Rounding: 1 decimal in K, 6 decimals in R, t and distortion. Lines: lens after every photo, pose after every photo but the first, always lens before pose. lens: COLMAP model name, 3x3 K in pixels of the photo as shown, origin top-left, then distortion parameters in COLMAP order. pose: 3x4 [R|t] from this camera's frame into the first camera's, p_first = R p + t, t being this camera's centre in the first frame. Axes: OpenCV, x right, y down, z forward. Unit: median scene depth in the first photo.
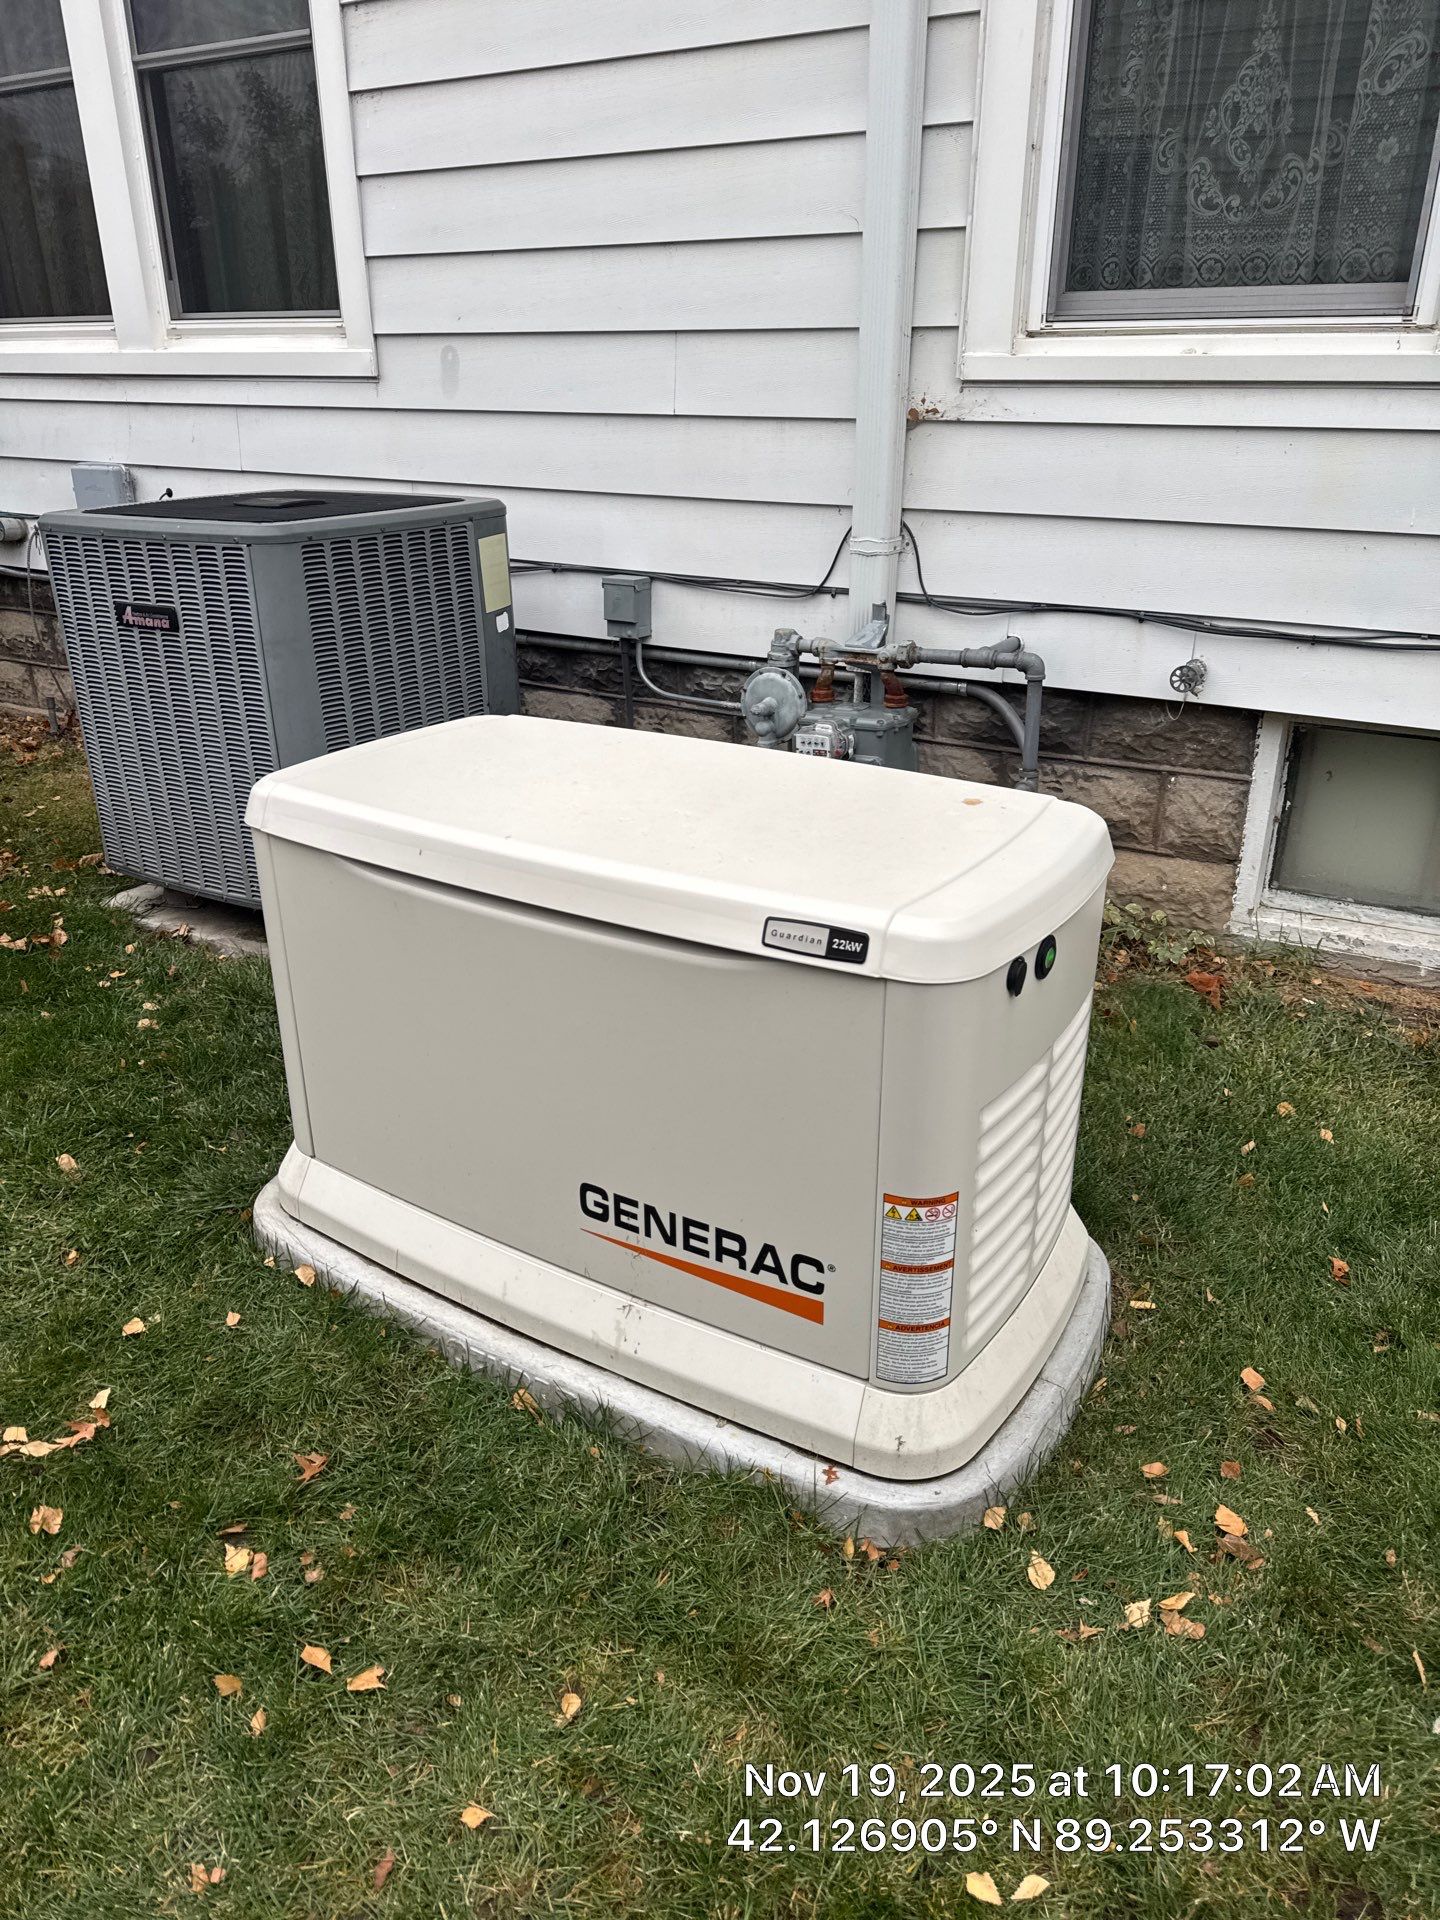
lens RADIAL K [[1368.4, 0, 720.0], [0, 1368.4, 960.0], [0, 0, 1]] dist [0.099539, -0.094449]
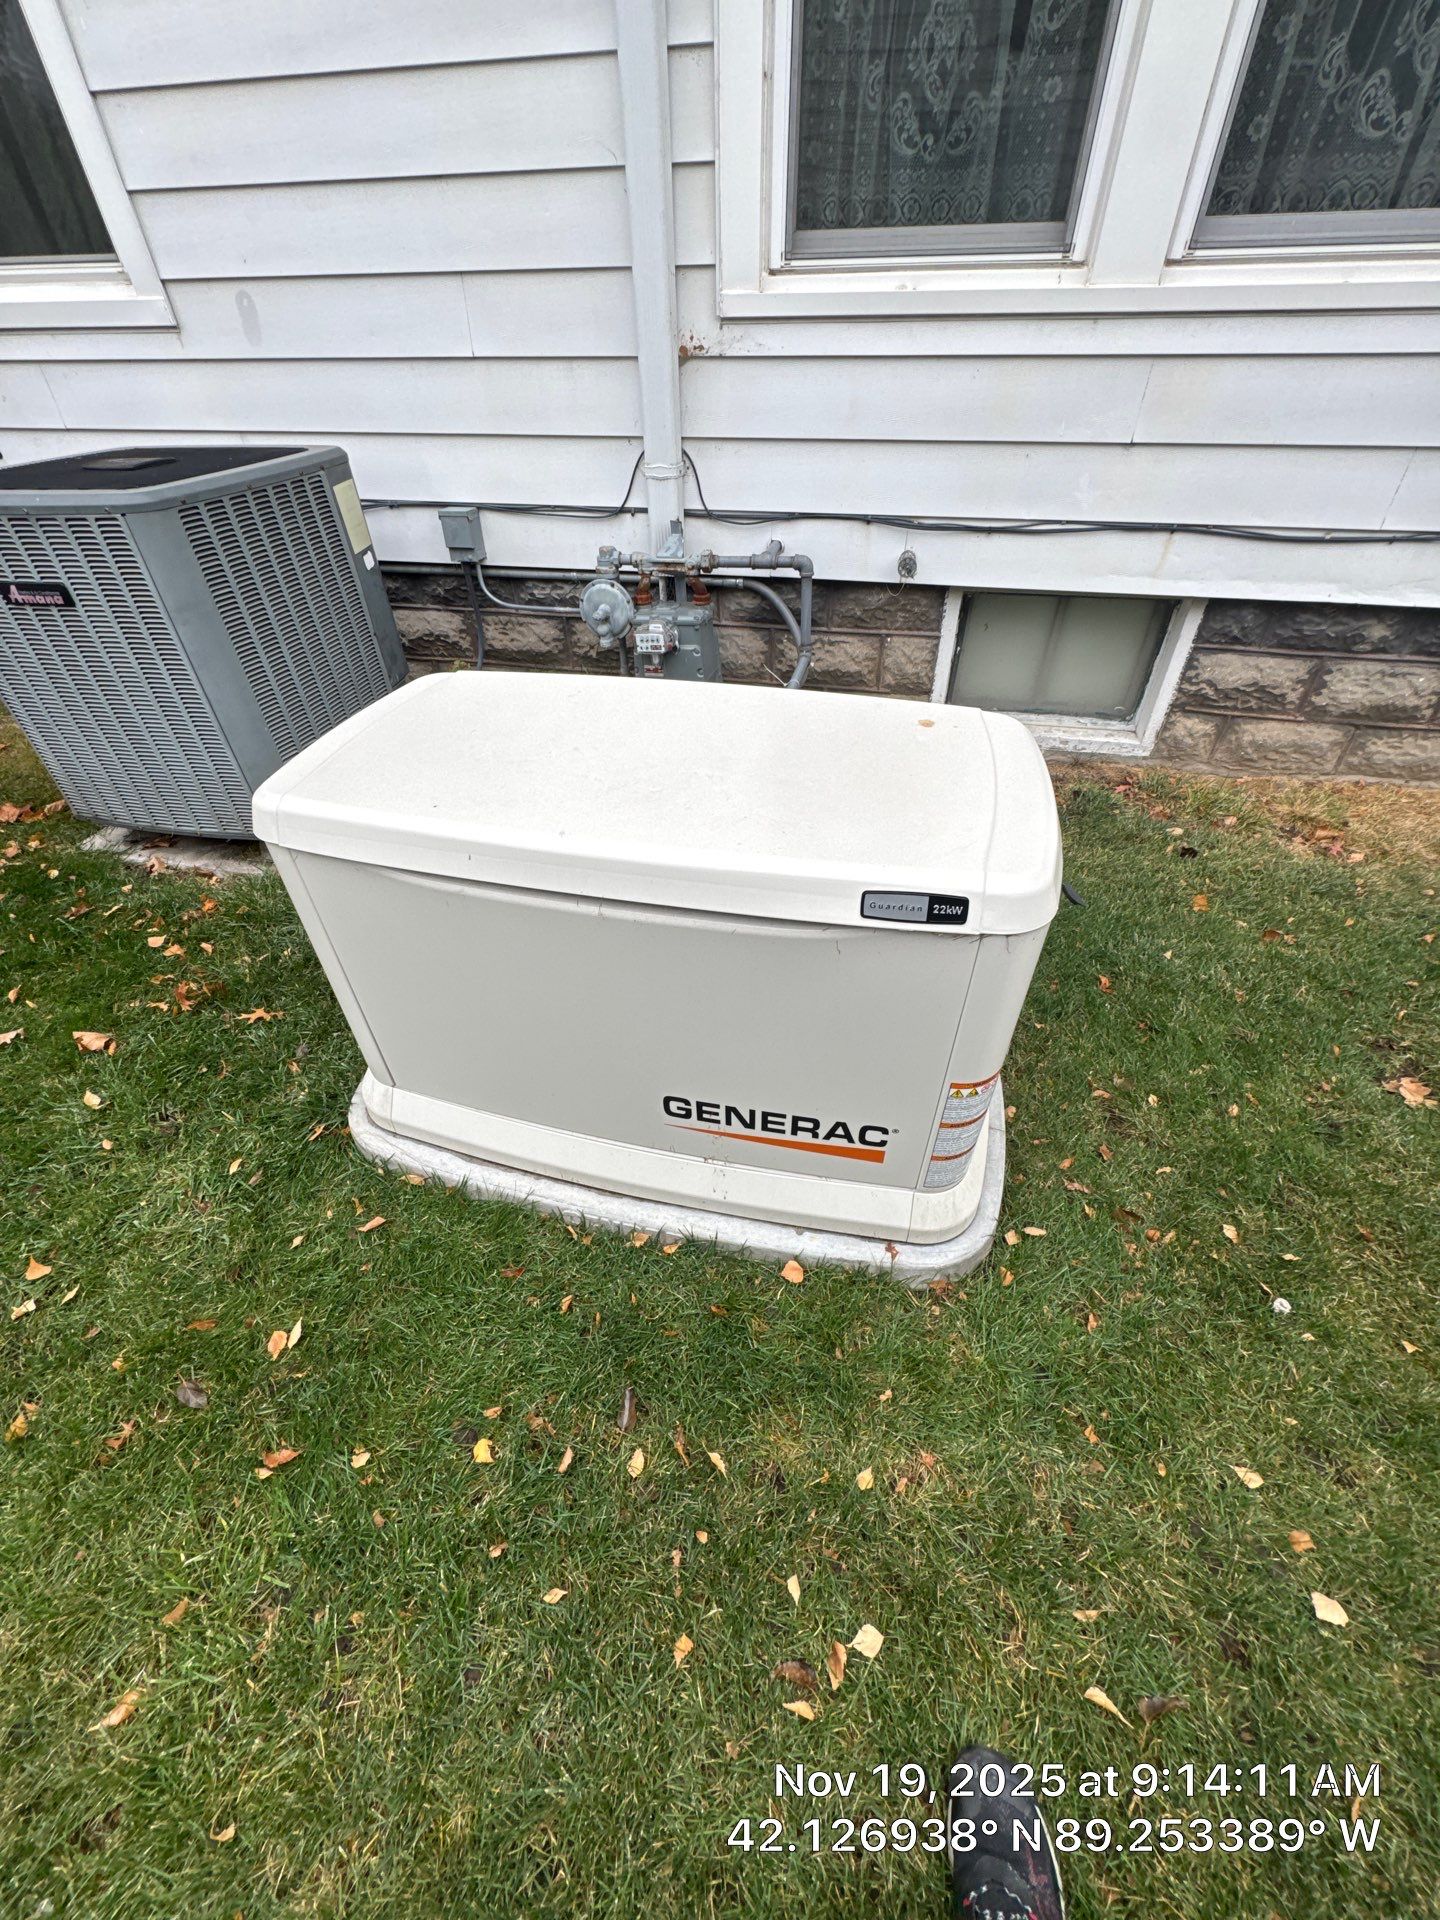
lens RADIAL K [[768.2, 0, 725.2], [0, 768.2, 949.5], [0, 0, 1]] dist [0.008501, 0.000631]
pose [[0.948024, -0.213838, 0.235634, -0.103626], [0.139614, 0.944975, 0.295856, -0.086922], [-0.285934, -0.247581, 0.925713, 0.220432]]
